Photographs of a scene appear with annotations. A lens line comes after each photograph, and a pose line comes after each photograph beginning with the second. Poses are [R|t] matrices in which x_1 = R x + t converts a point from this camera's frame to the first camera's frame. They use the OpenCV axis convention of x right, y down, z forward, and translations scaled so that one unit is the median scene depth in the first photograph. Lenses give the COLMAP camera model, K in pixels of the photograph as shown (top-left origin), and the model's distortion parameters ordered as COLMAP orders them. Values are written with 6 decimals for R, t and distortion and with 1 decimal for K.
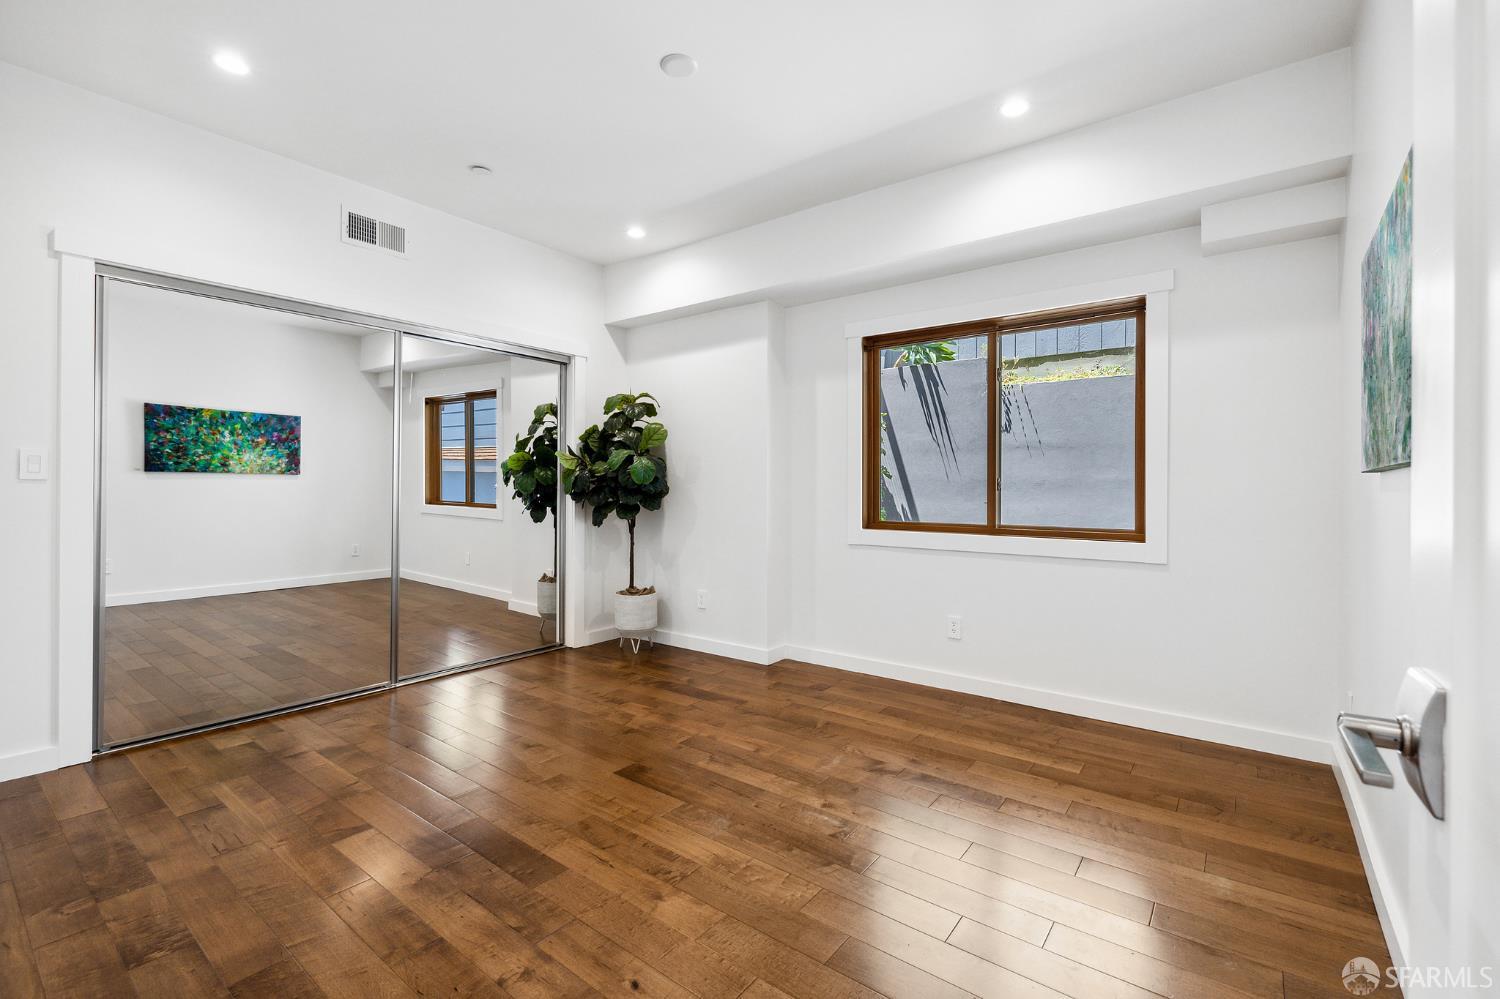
lens RADIAL K [[646.2, 0, 744.1], [0, 646.2, 490.3], [0, 0, 1]] dist [0.000319, 0.000075]
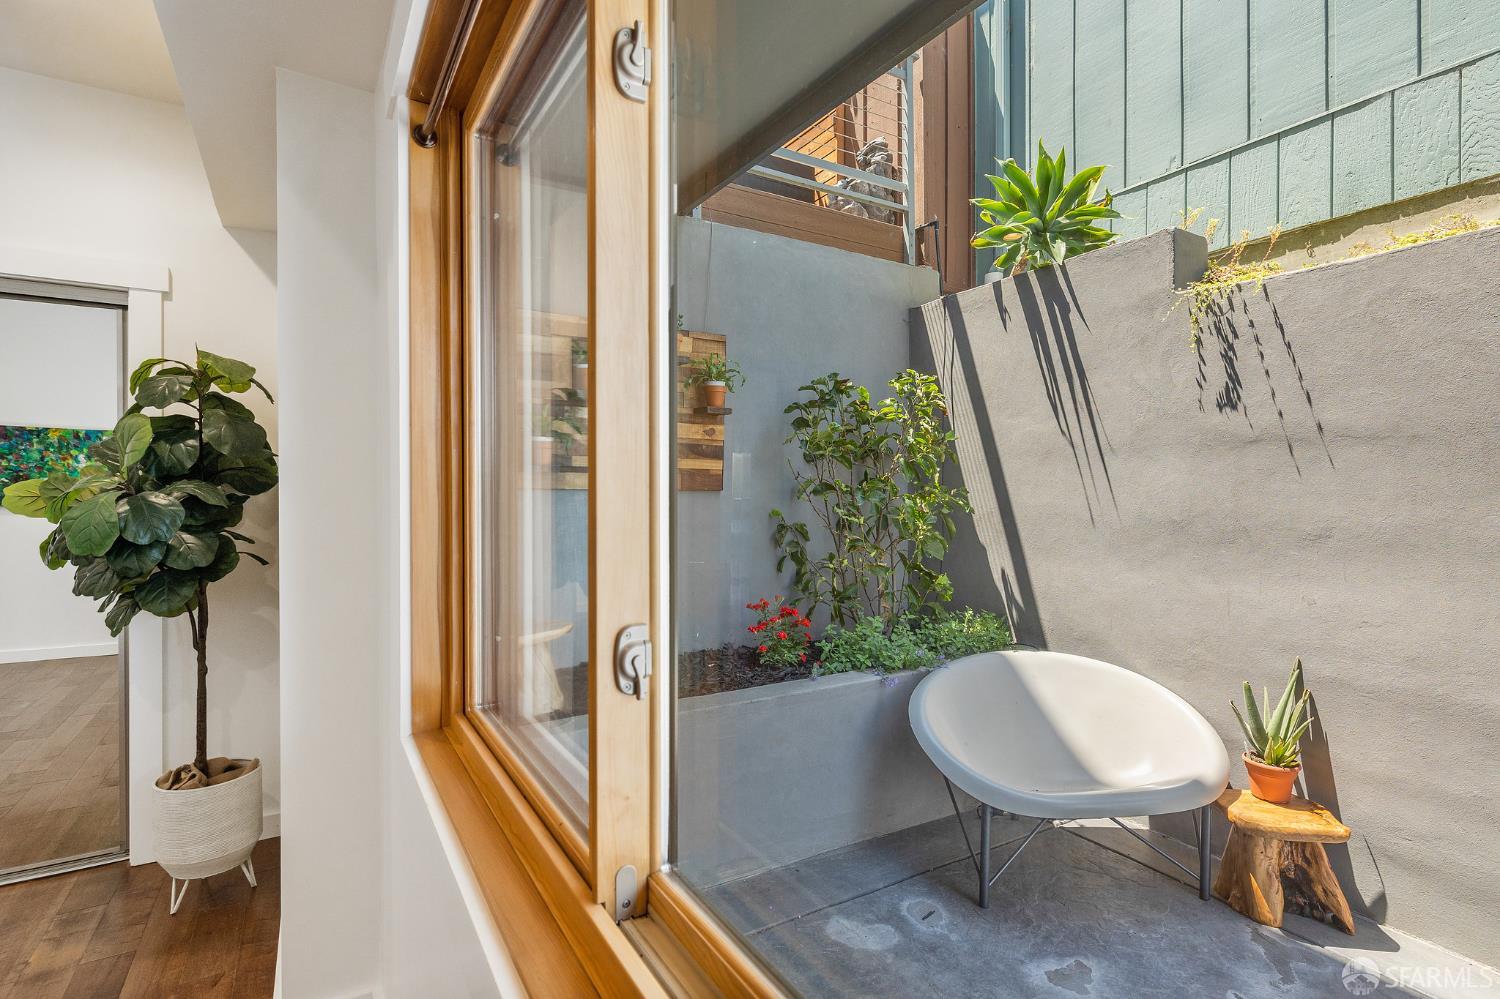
lens RADIAL K [[720.6, 0, 744.6], [0, 720.6, 506.1], [0, 0, 1]] dist [-0.023219, 0.000310]
pose [[0.932111, -0.000655, -0.362172, 0.291784], [0.002074, 0.999992, 0.003528, -0.029622], [0.362166, -0.004040, 0.932105, 0.486134]]
